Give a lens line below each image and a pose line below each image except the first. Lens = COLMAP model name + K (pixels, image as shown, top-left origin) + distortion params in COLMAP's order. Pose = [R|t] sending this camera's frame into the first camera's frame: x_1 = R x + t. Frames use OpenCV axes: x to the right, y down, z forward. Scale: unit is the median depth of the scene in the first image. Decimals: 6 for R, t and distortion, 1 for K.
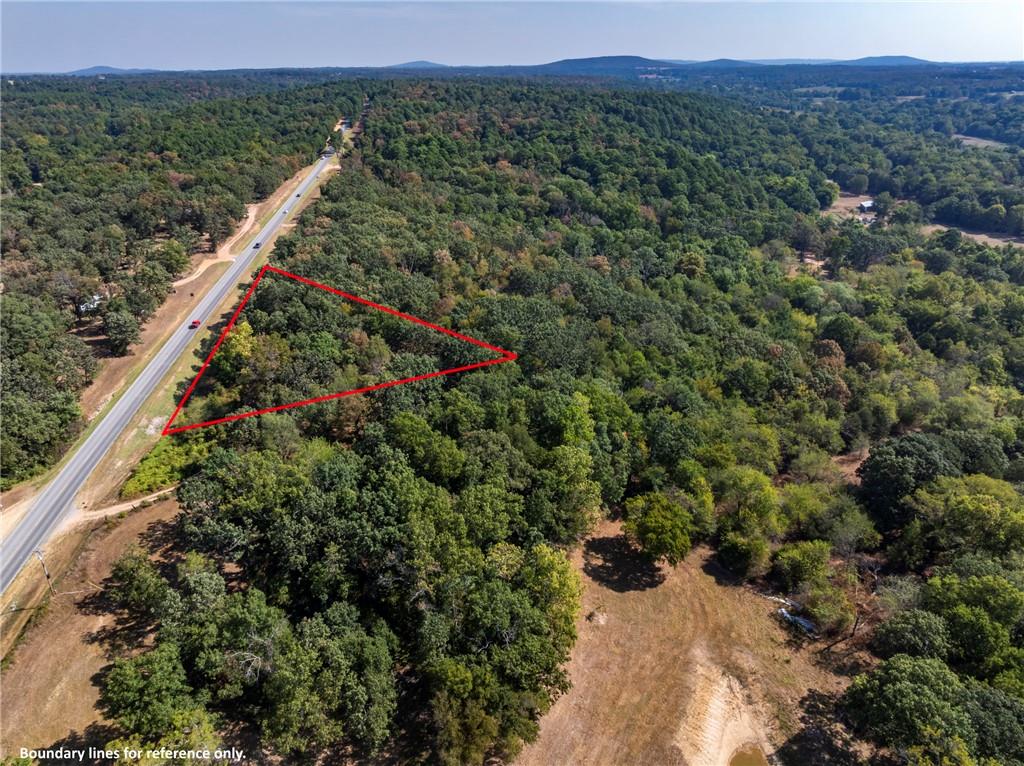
lens RADIAL K [[723.6, 0, 512.0], [0, 723.6, 383.0], [0, 0, 1]] dist [-0.031831, -0.001109]
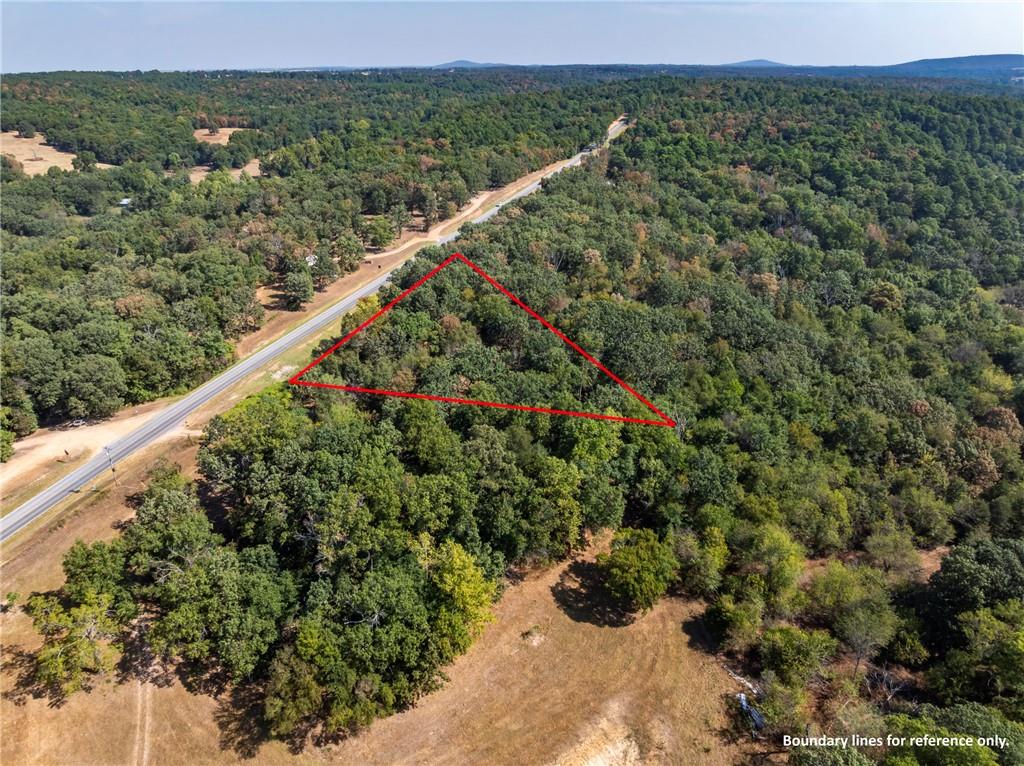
lens RADIAL K [[723.6, 0, 512.0], [0, 723.6, 383.0], [0, 0, 1]] dist [-0.031831, -0.001109]
pose [[0.908622, 0.169670, -0.381600, 0.263117], [-0.168461, 0.985019, 0.036849, -0.026395], [0.382135, 0.030803, 0.923593, 0.058205]]
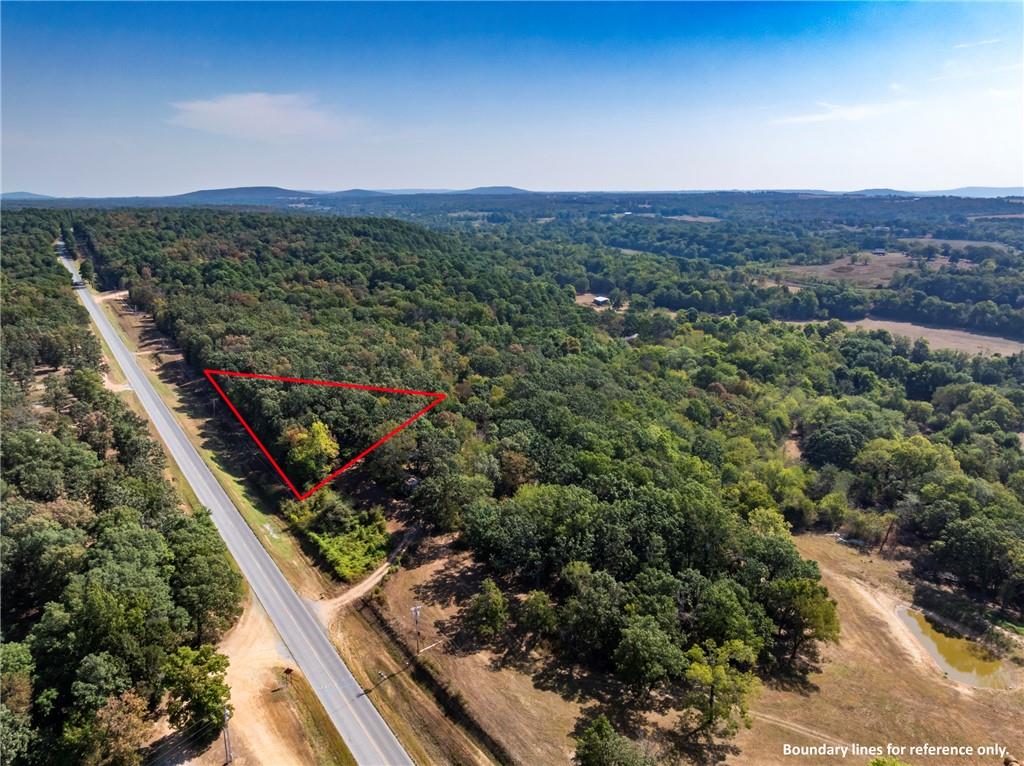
lens RADIAL K [[723.6, 0, 512.0], [0, 723.6, 383.0], [0, 0, 1]] dist [-0.031831, -0.001109]
pose [[0.883540, -0.113988, 0.454272, -0.578987], [0.186580, 0.975308, -0.118160, 0.034551], [-0.429587, 0.189158, 0.882992, -0.053643]]
